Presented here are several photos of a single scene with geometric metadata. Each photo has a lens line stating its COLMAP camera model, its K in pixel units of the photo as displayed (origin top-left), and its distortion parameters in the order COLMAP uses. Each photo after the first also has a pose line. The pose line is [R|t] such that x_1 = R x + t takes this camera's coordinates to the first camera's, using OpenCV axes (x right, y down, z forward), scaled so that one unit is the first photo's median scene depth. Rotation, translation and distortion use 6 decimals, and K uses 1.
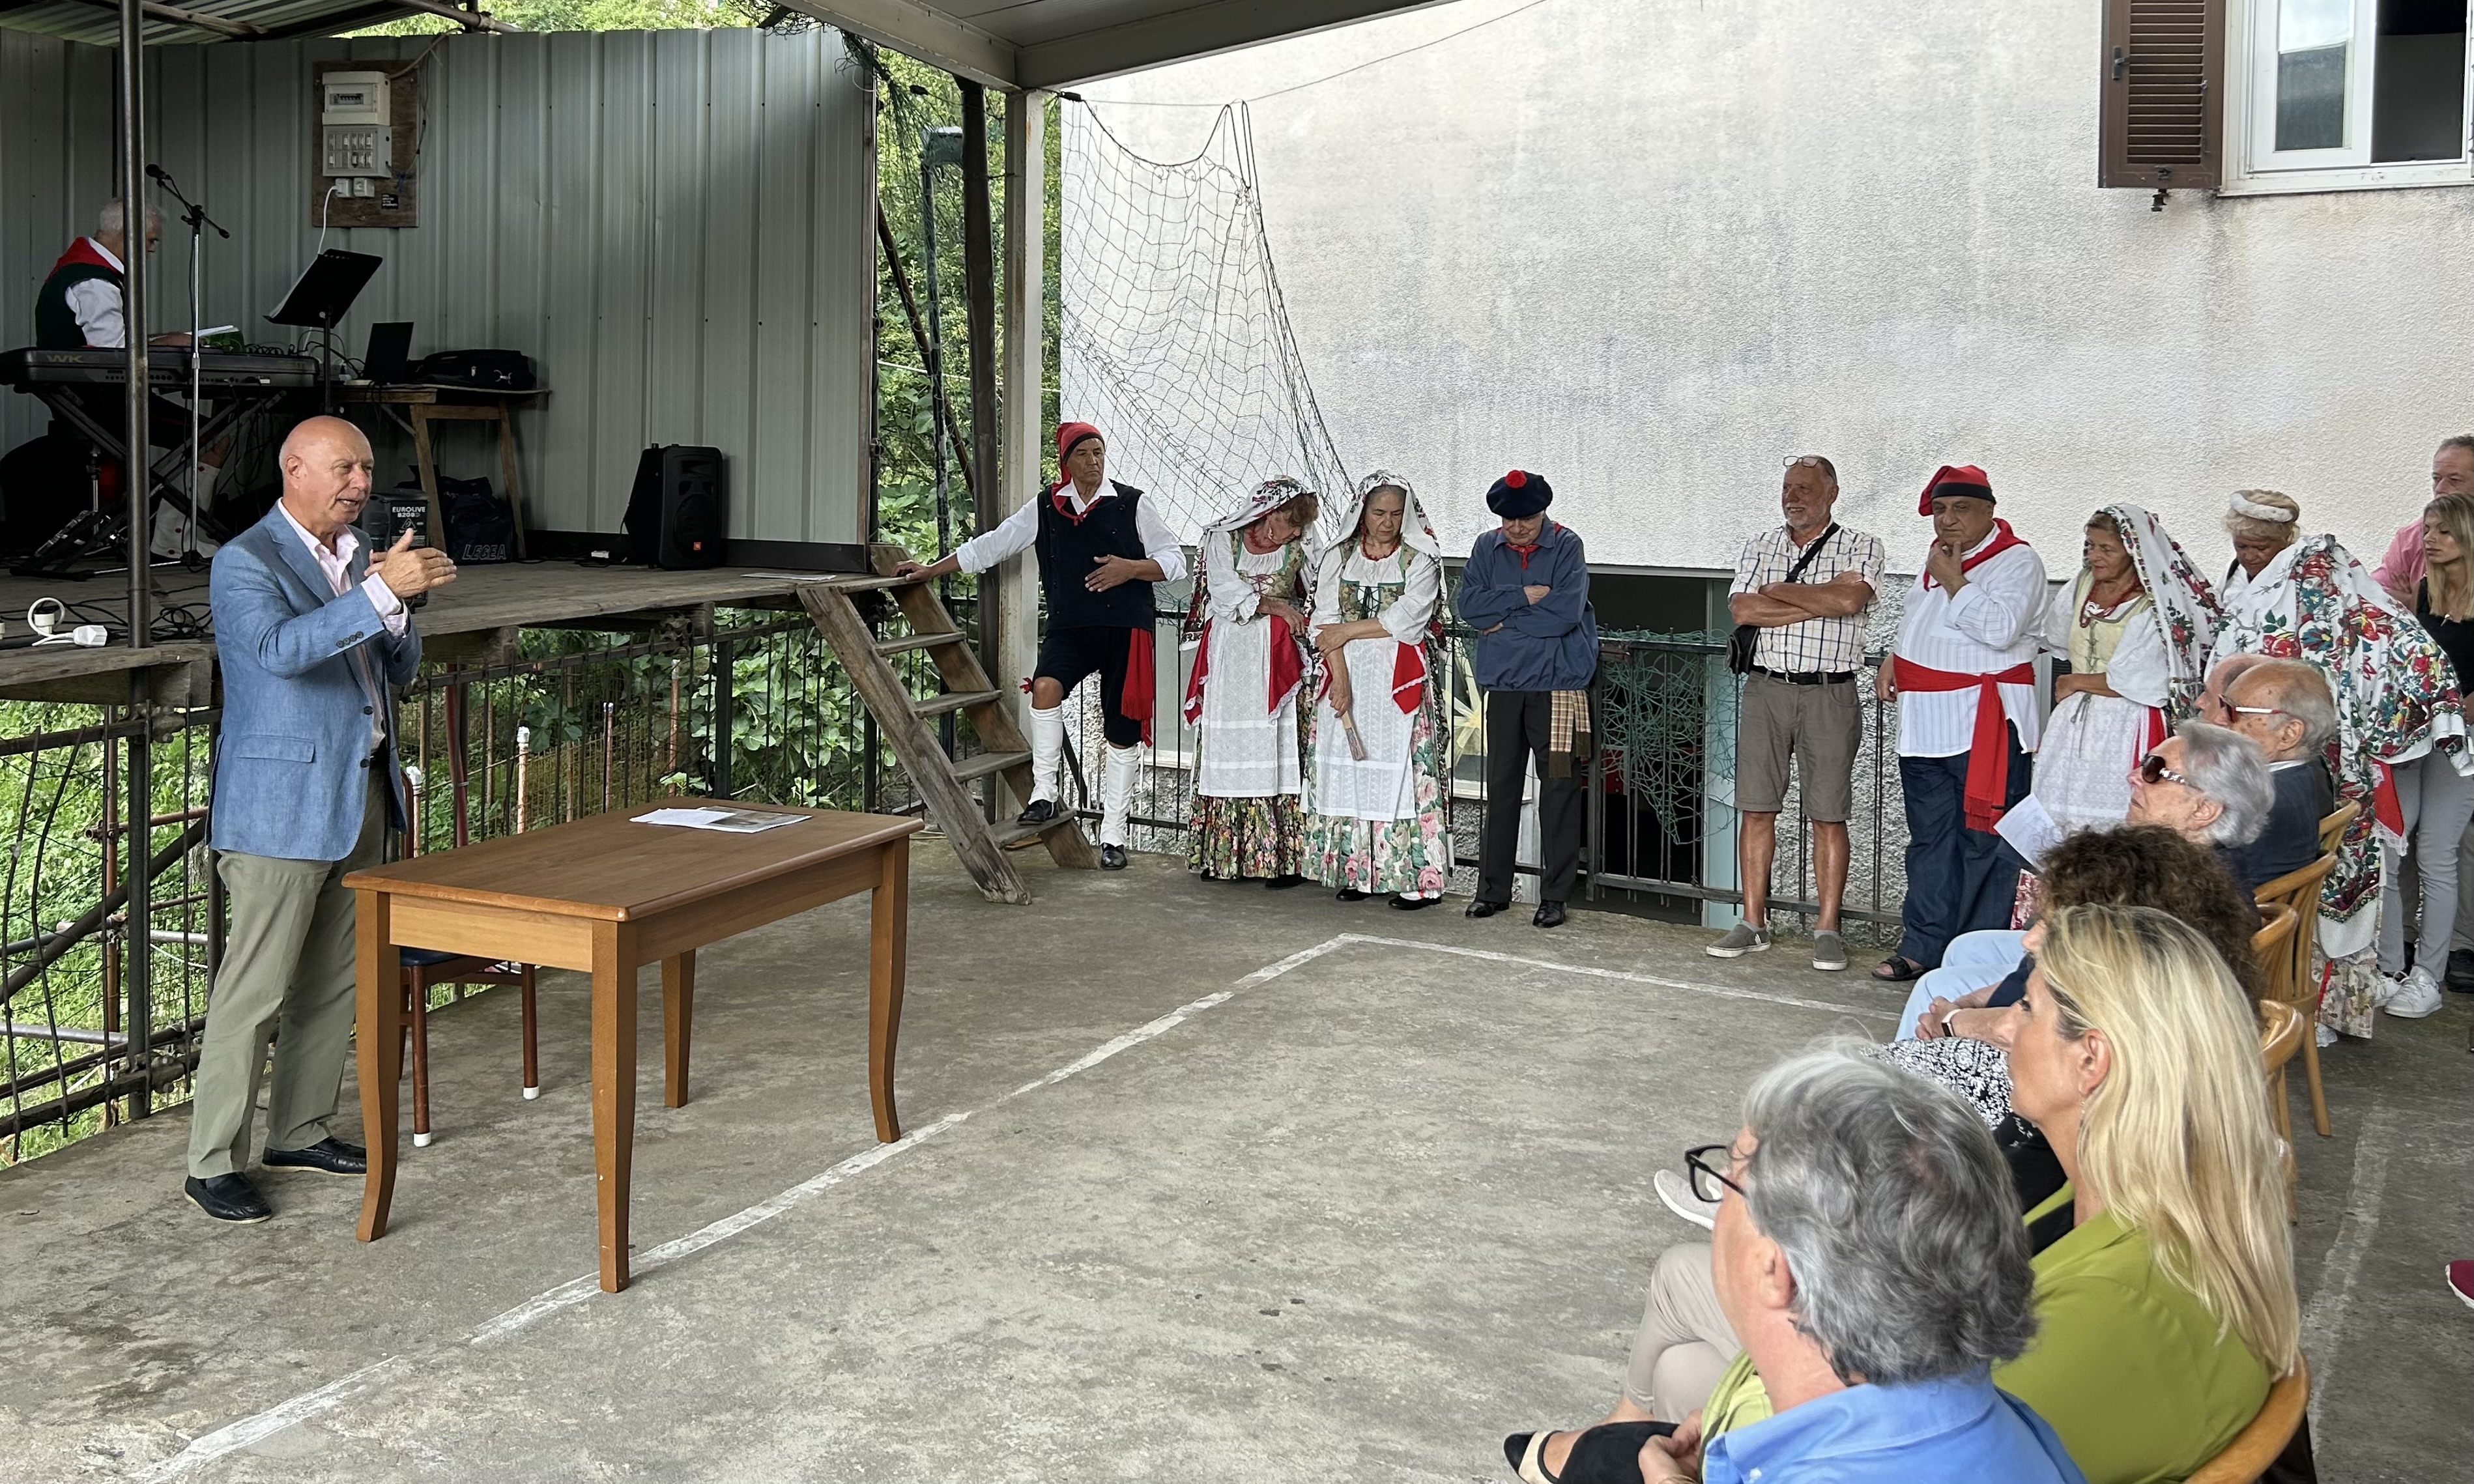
lens RADIAL K [[2097.3, 0, 1235.2], [0, 2097.3, 542.7], [0, 0, 1]] dist [0.089998, -0.314405]
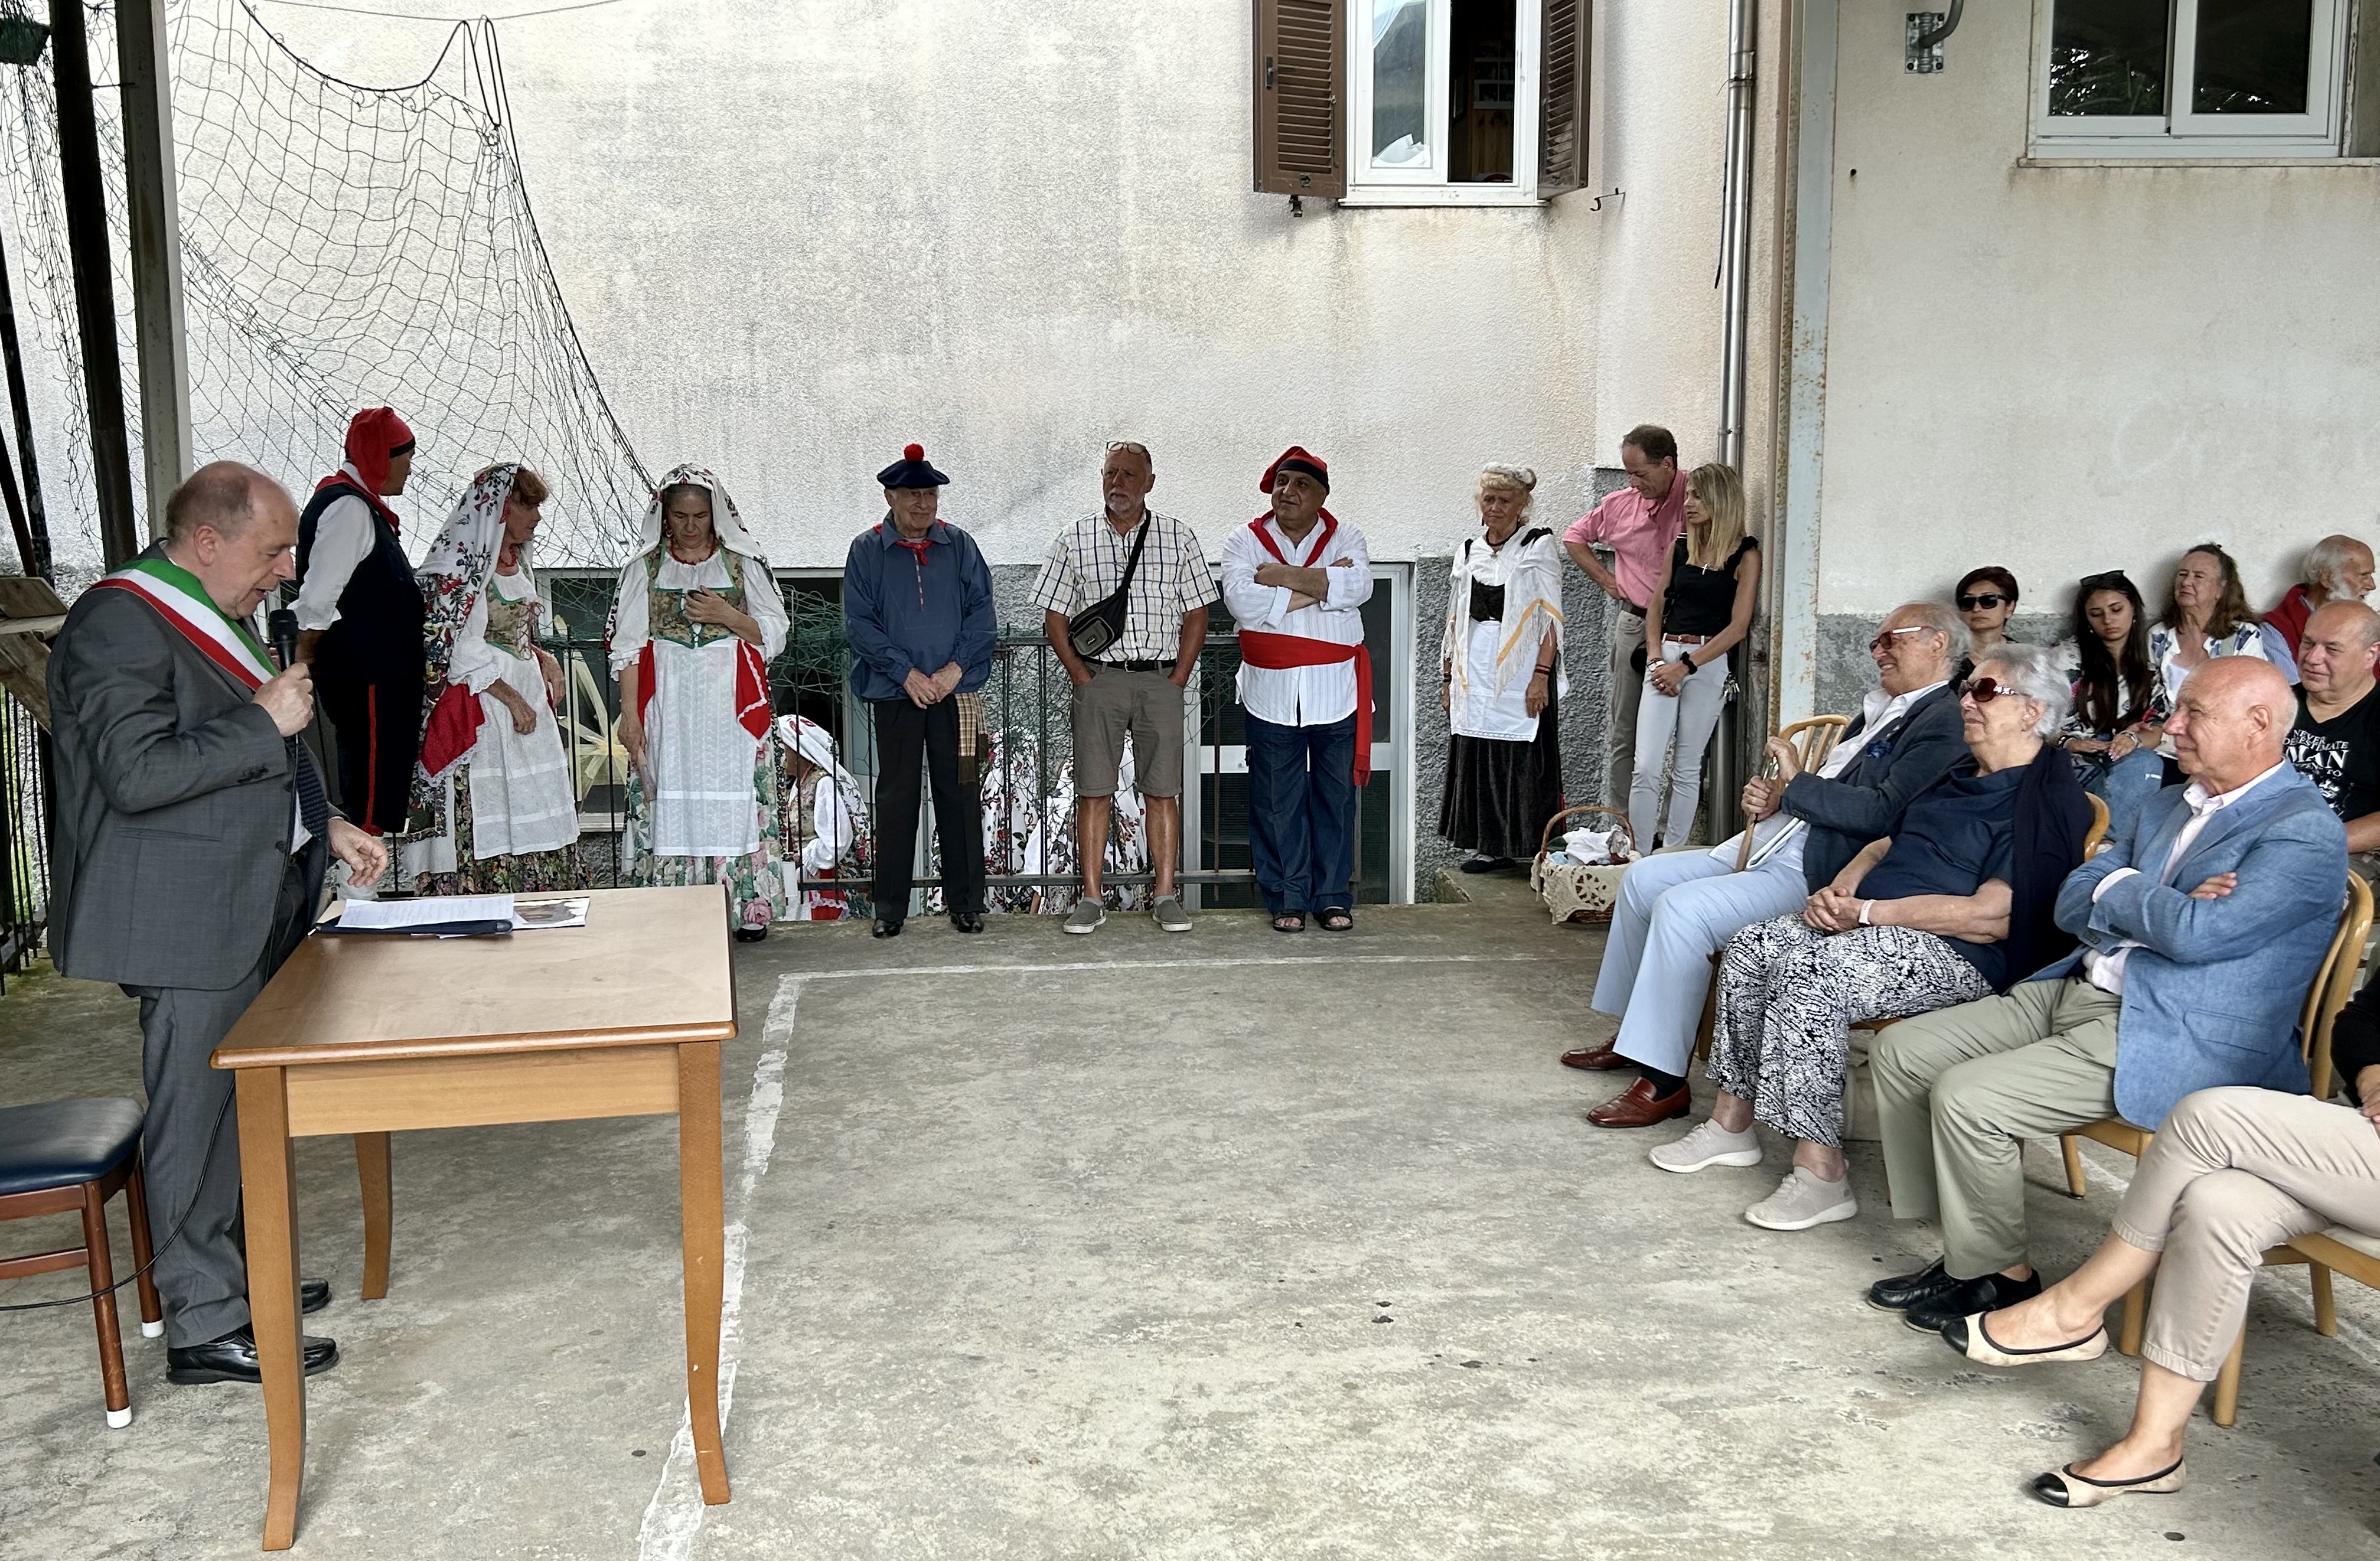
lens RADIAL K [[2143.8, 0, 1190.0], [0, 2143.8, 780.5], [0, 0, 1]] dist [0.020440, -0.034271]
pose [[0.806455, -0.097594, 0.583185, -0.262336], [0.035965, 0.992555, 0.116367, -0.000080], [-0.590200, -0.072870, 0.803961, 0.116106]]
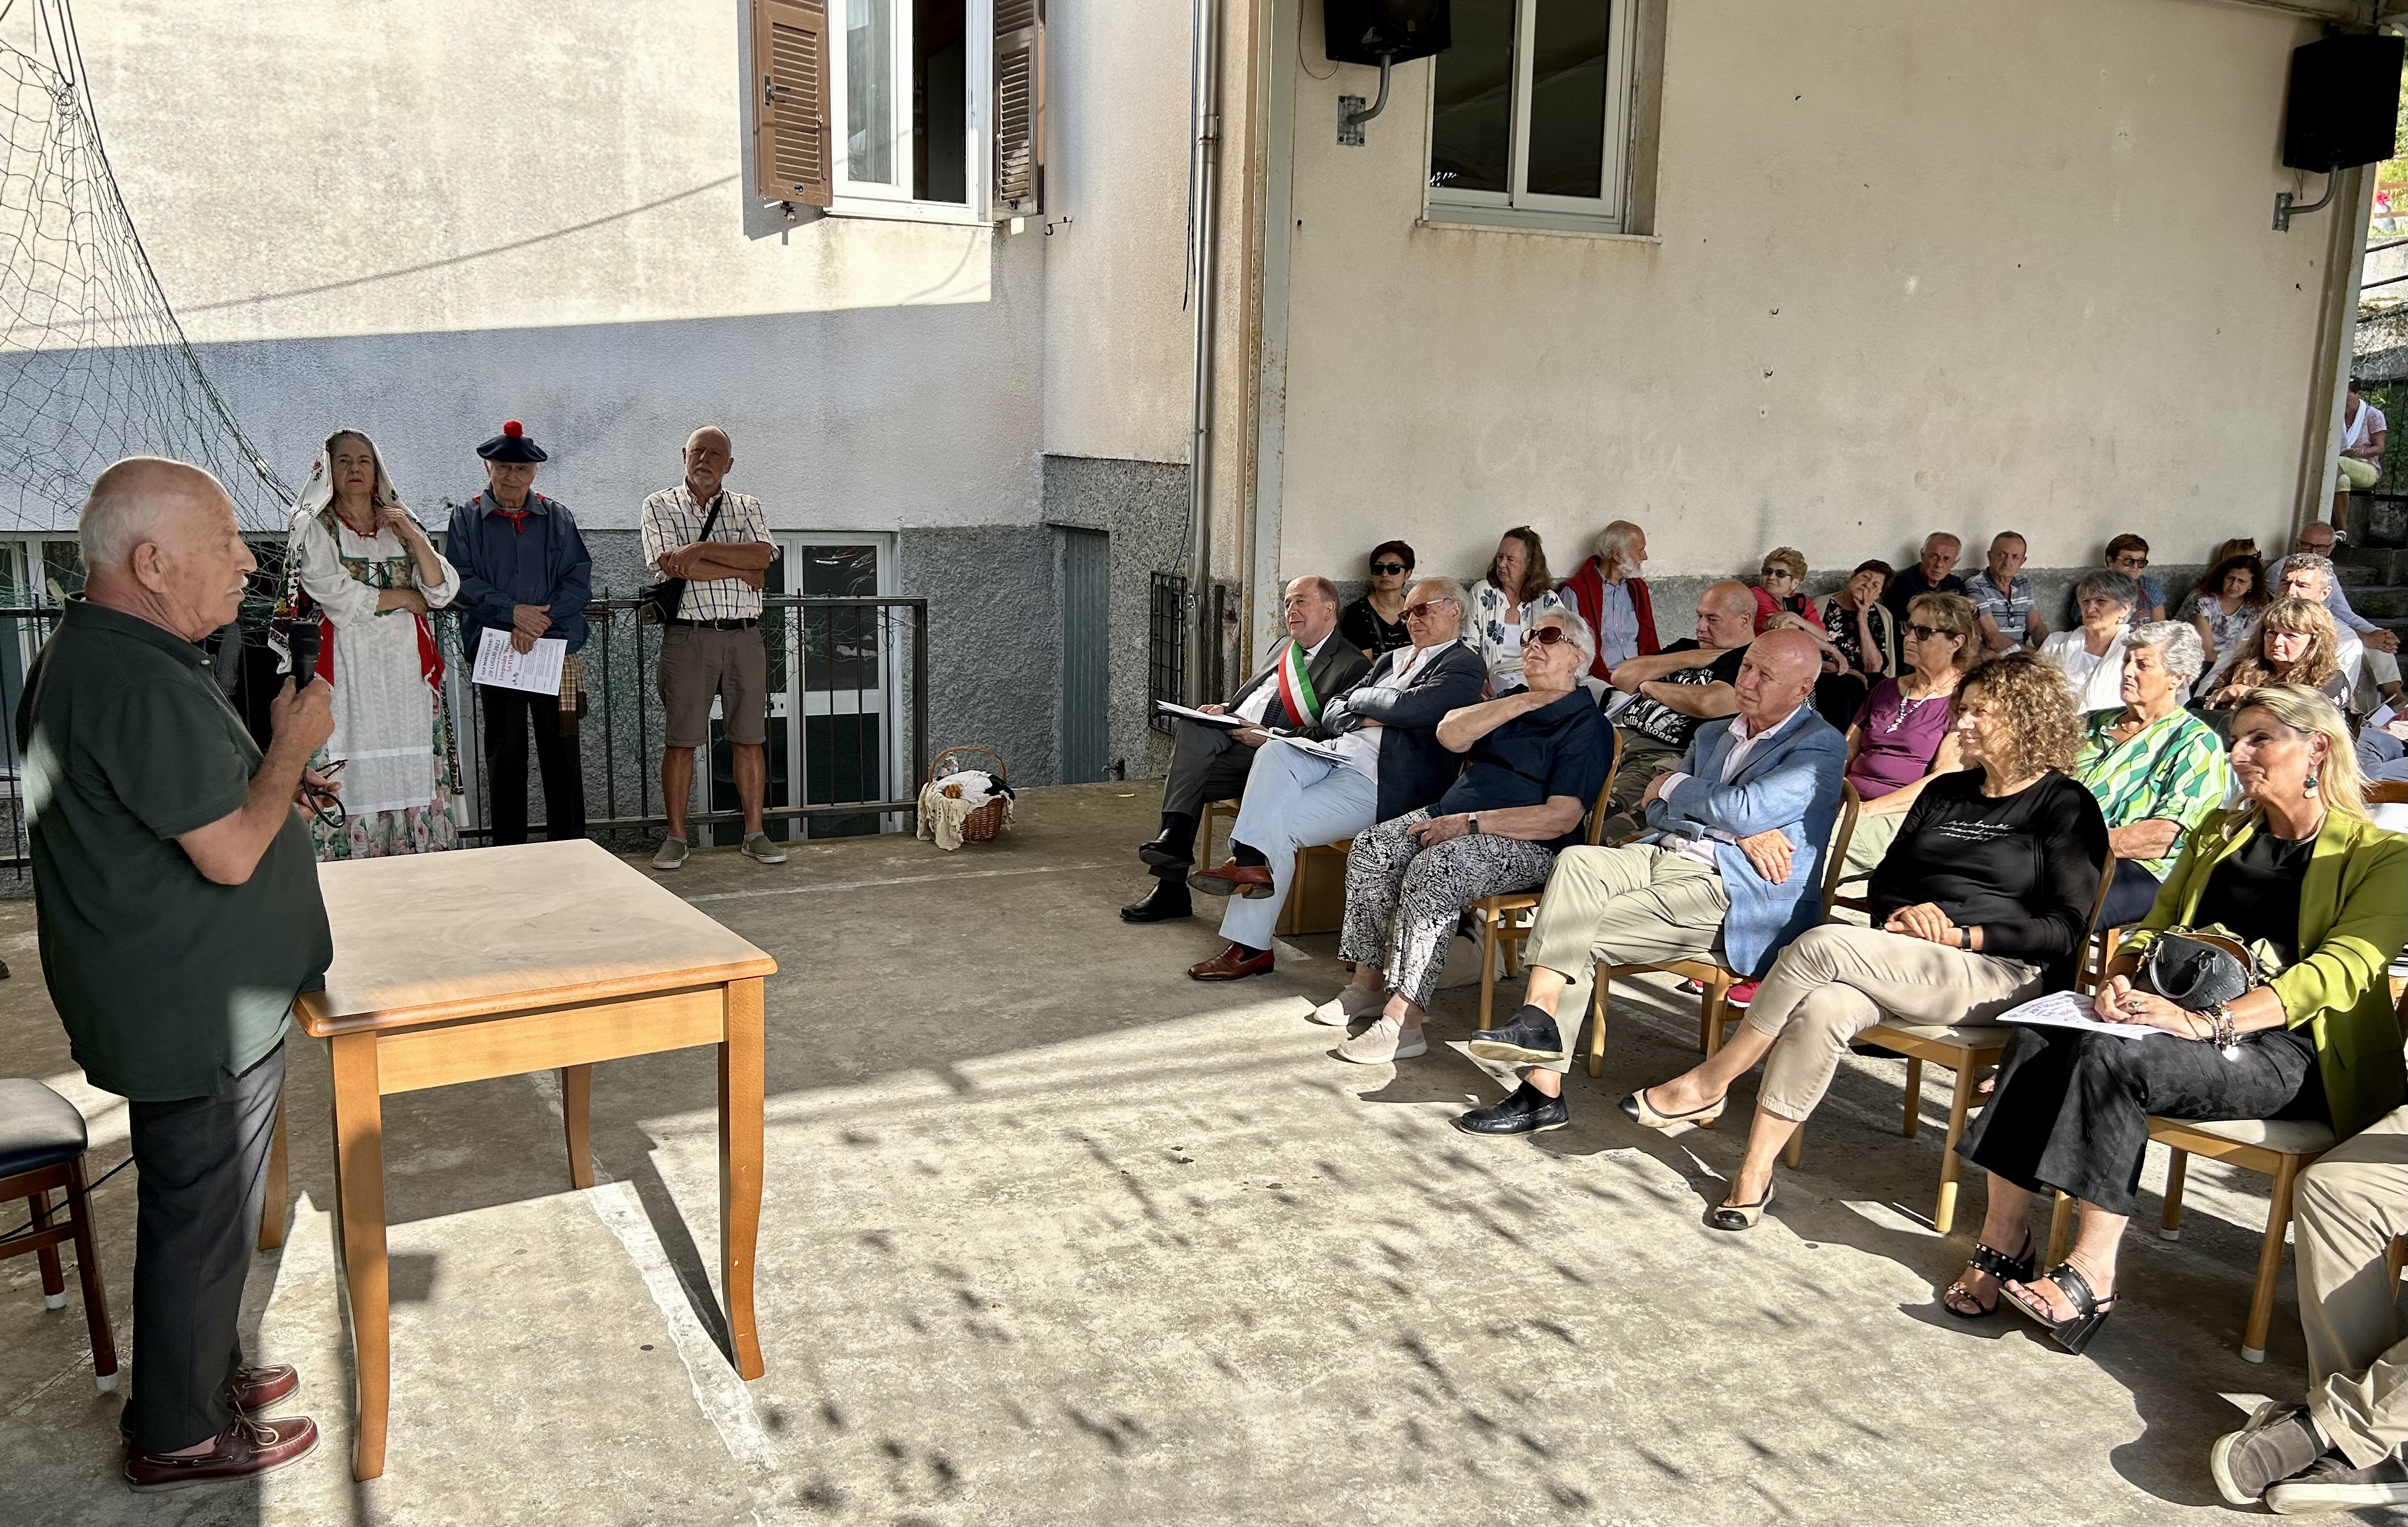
lens RADIAL K [[1873.0, 0, 1172.2], [0, 1873.0, 797.4], [0, 0, 1]] dist [0.024027, -0.037969]
pose [[0.545442, -0.151688, 0.824308, -0.363576], [0.018308, 0.985409, 0.169218, -0.008993], [-0.837949, -0.077207, 0.540260, 0.191950]]
